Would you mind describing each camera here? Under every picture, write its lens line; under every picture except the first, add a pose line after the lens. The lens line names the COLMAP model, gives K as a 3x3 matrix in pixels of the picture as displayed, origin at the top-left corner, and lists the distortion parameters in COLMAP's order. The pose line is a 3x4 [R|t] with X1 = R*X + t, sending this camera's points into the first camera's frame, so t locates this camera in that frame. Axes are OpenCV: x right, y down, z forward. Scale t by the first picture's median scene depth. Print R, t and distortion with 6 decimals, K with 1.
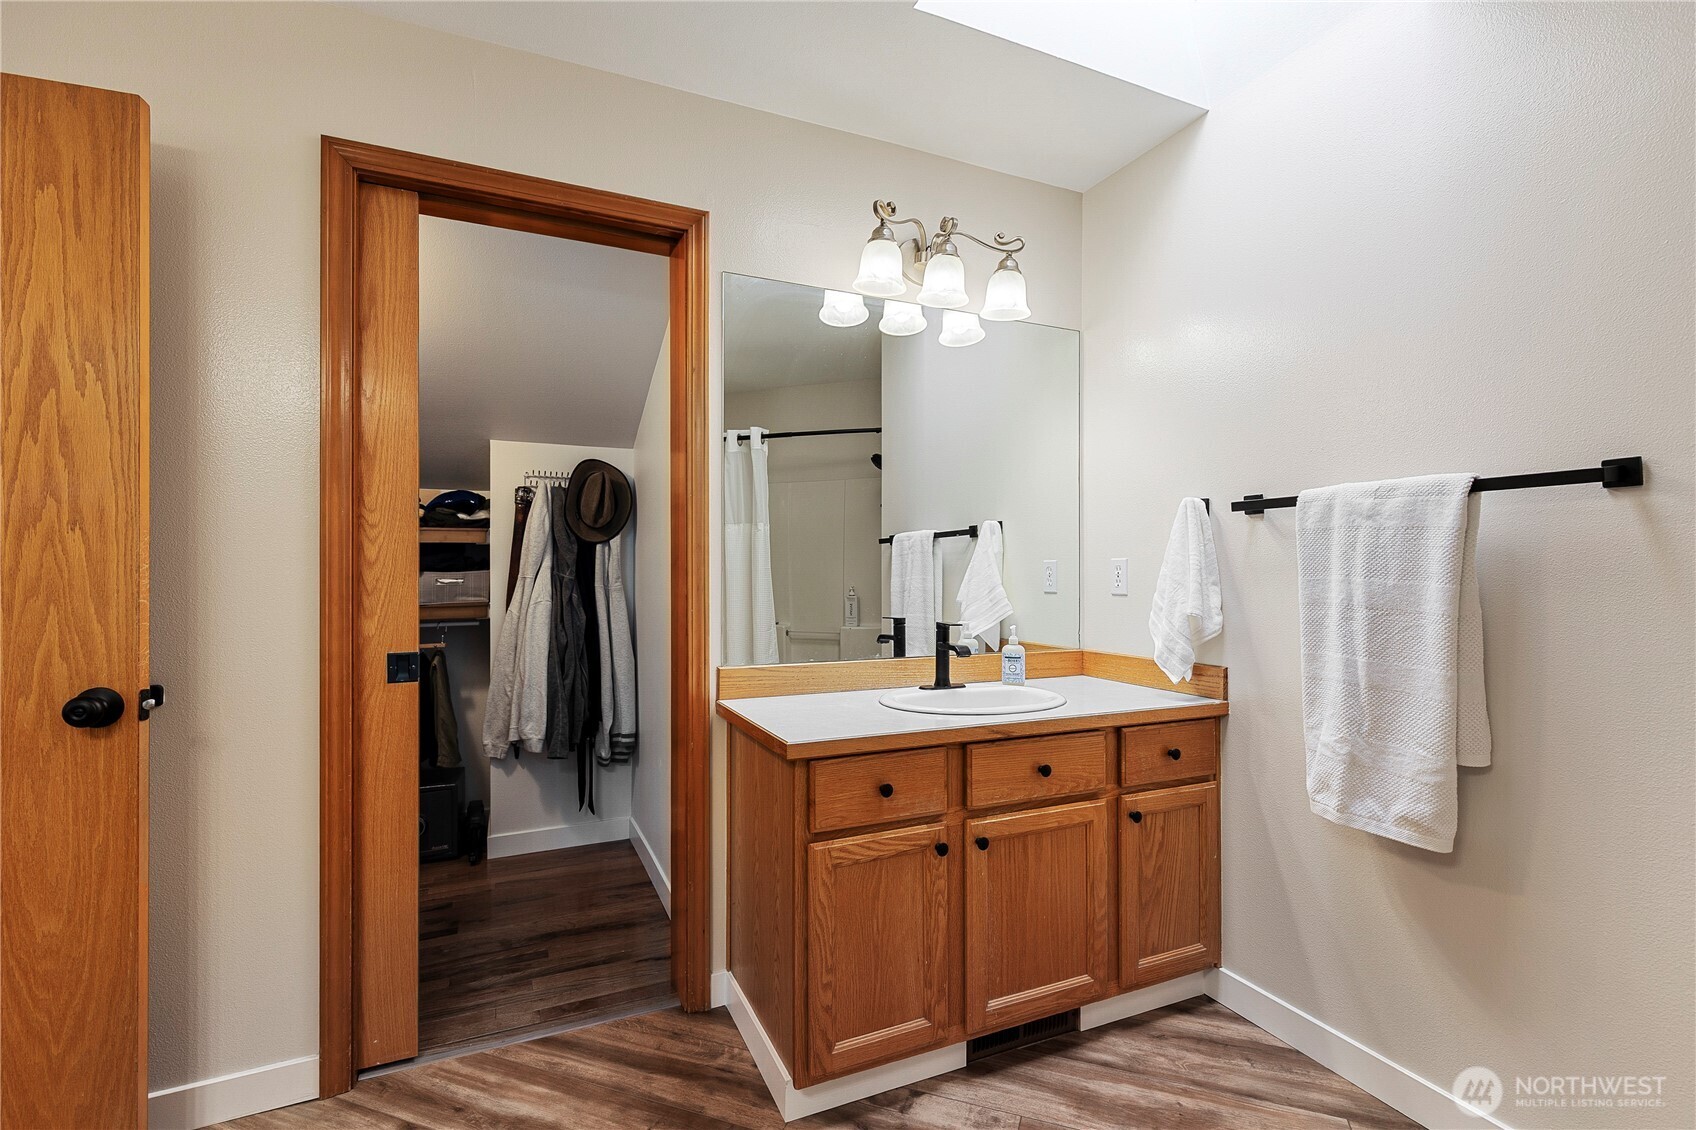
lens RADIAL K [[765.2, 0, 848.7], [0, 765.2, 572.8], [0, 0, 1]] dist [0.004249, 0.000278]
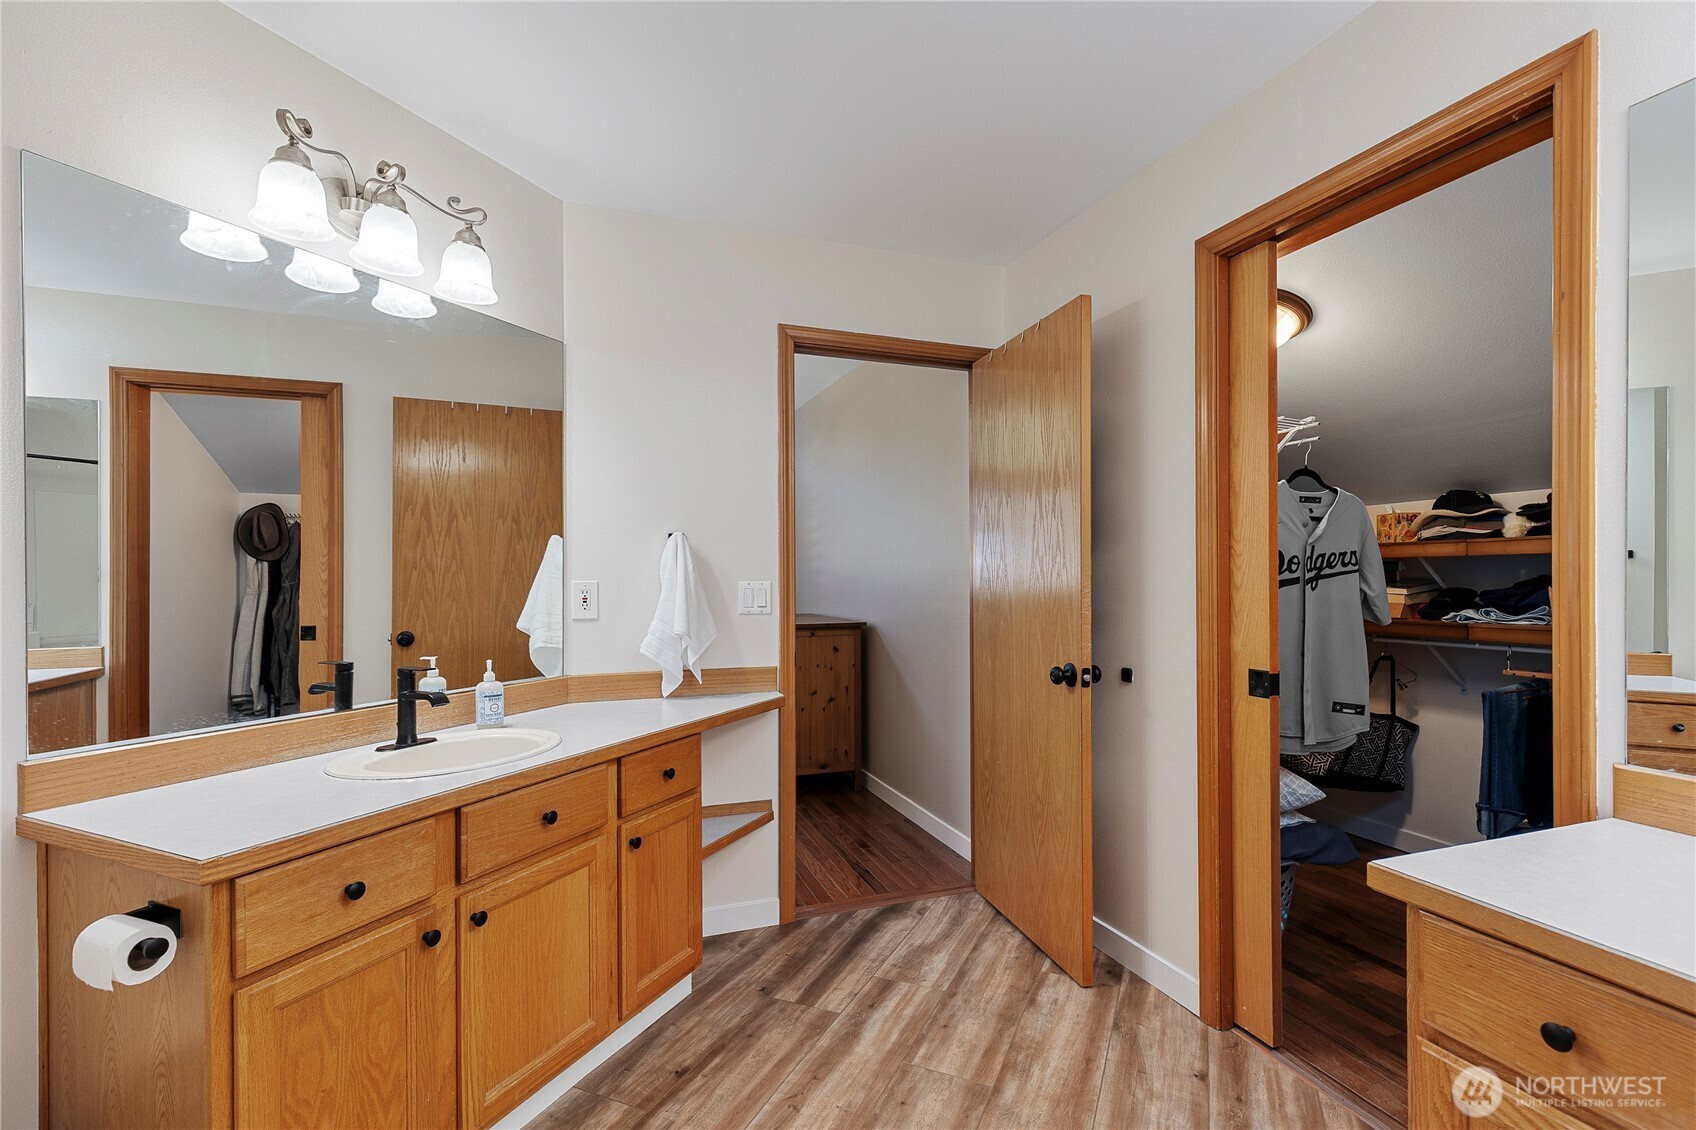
lens RADIAL K [[765.2, 0, 848.7], [0, 765.2, 572.8], [0, 0, 1]] dist [0.004249, 0.000278]
pose [[-0.068822, 0.006187, -0.997610, 0.596664], [0.010982, 0.999925, 0.005444, -0.051202], [0.997568, -0.010581, -0.068885, 0.534233]]
